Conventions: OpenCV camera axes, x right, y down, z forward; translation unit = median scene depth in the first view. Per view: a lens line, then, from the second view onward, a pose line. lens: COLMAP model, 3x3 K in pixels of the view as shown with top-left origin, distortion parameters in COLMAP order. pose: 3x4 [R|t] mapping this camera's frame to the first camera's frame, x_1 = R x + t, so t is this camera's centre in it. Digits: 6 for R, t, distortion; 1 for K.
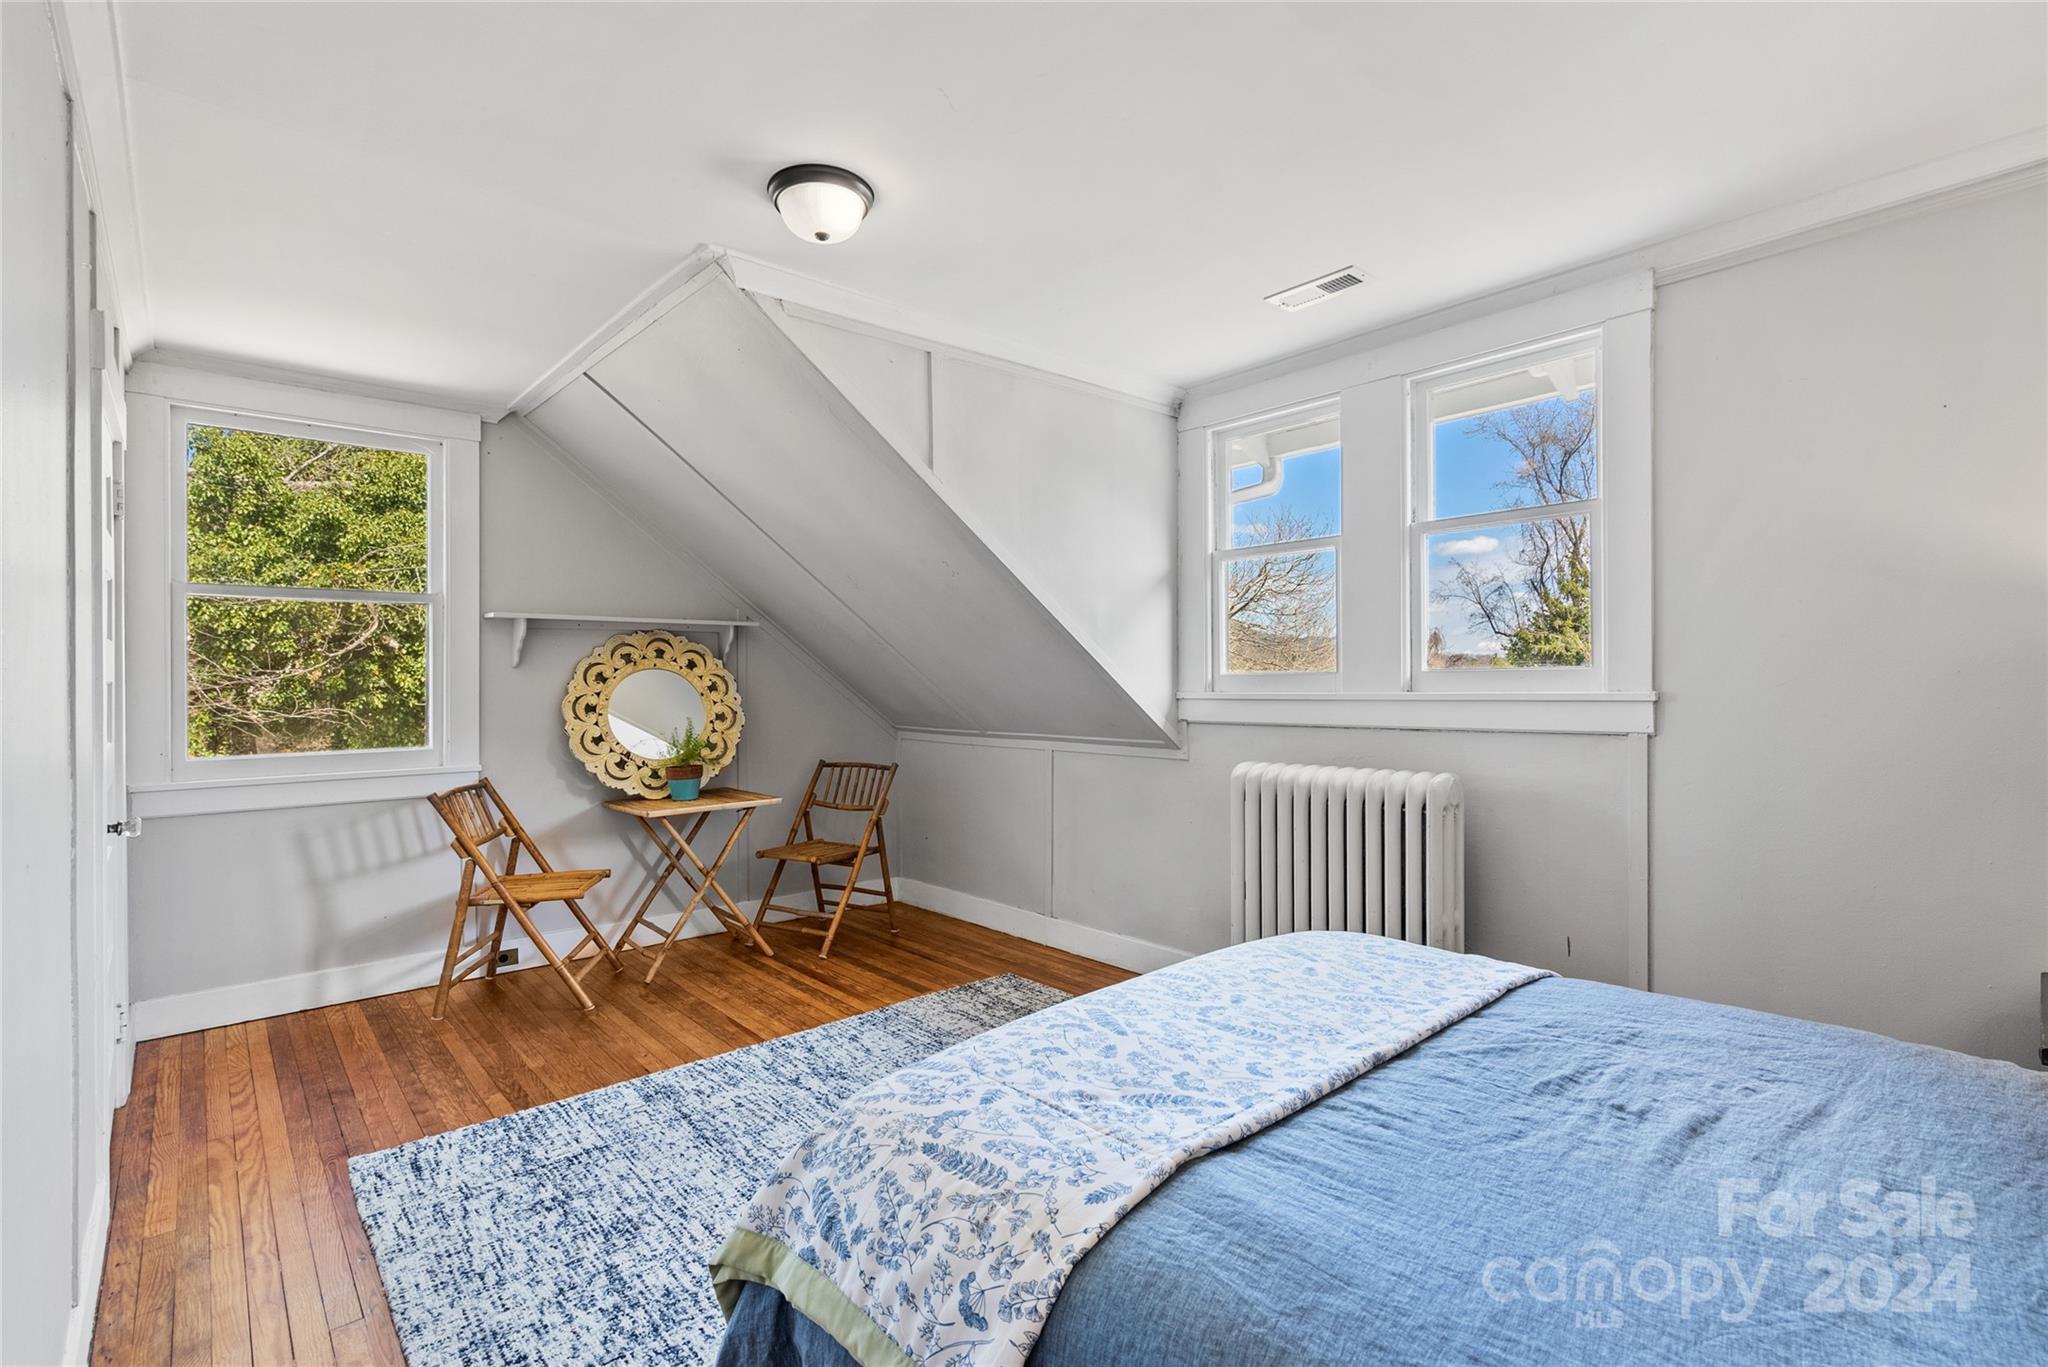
lens RADIAL K [[924.4, 0, 1029.8], [0, 924.4, 688.6], [0, 0, 1]] dist [0.002559, 0.000371]
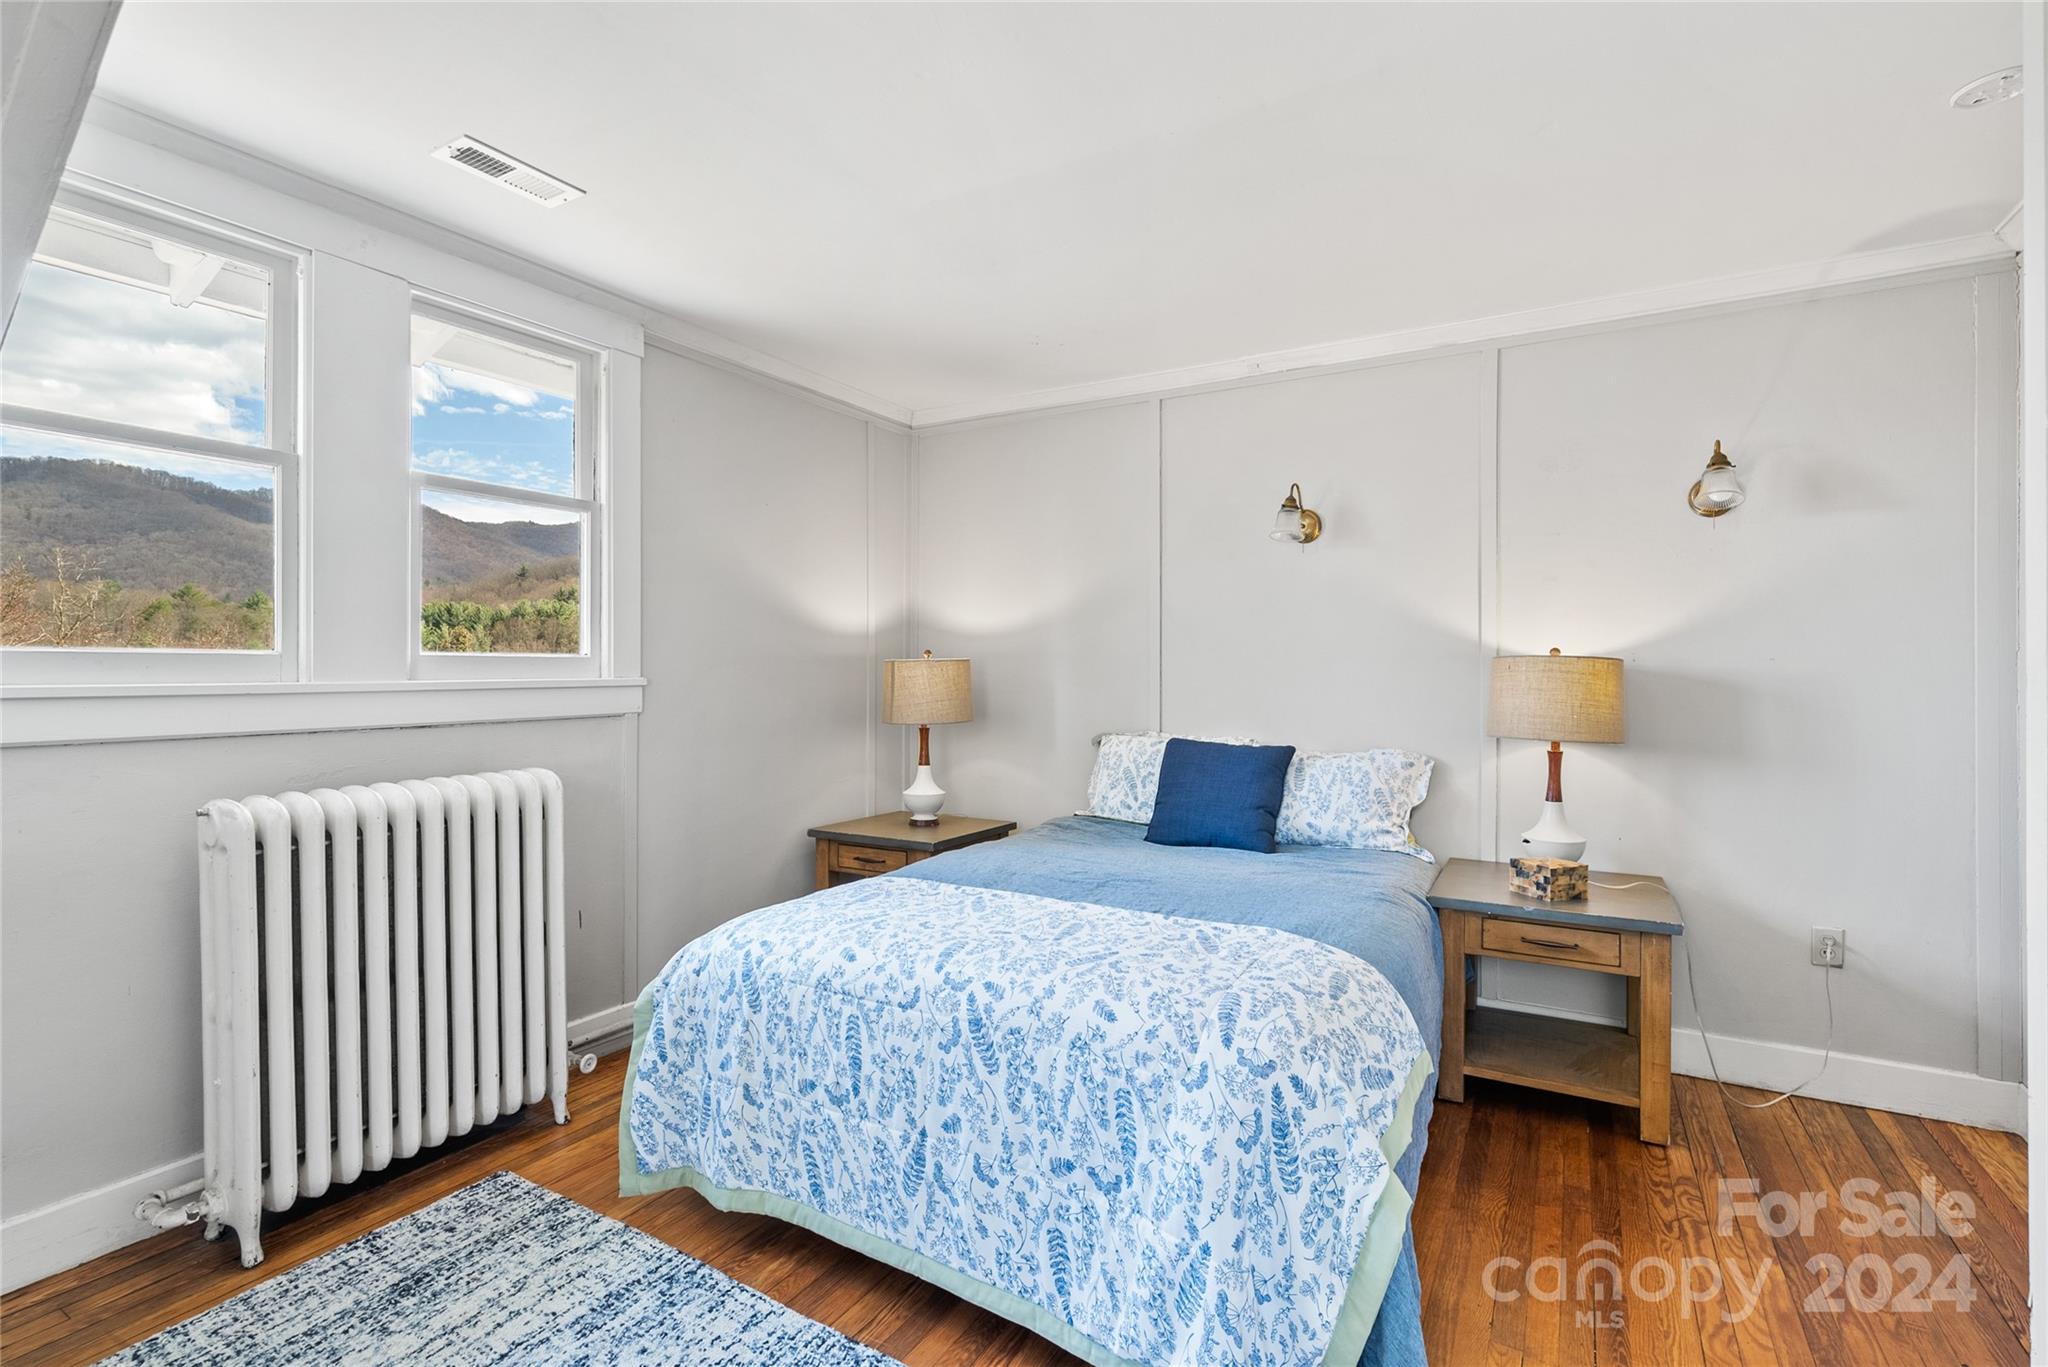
lens RADIAL K [[924.4, 0, 1025.2], [0, 924.4, 689.2], [0, 0, 1]] dist [0.002559, 0.000371]
pose [[-0.294352, -0.013449, 0.955602, -1.077354], [-0.000043, 0.999901, 0.014059, 0.000557], [-0.955697, 0.004097, -0.294324, 1.520792]]
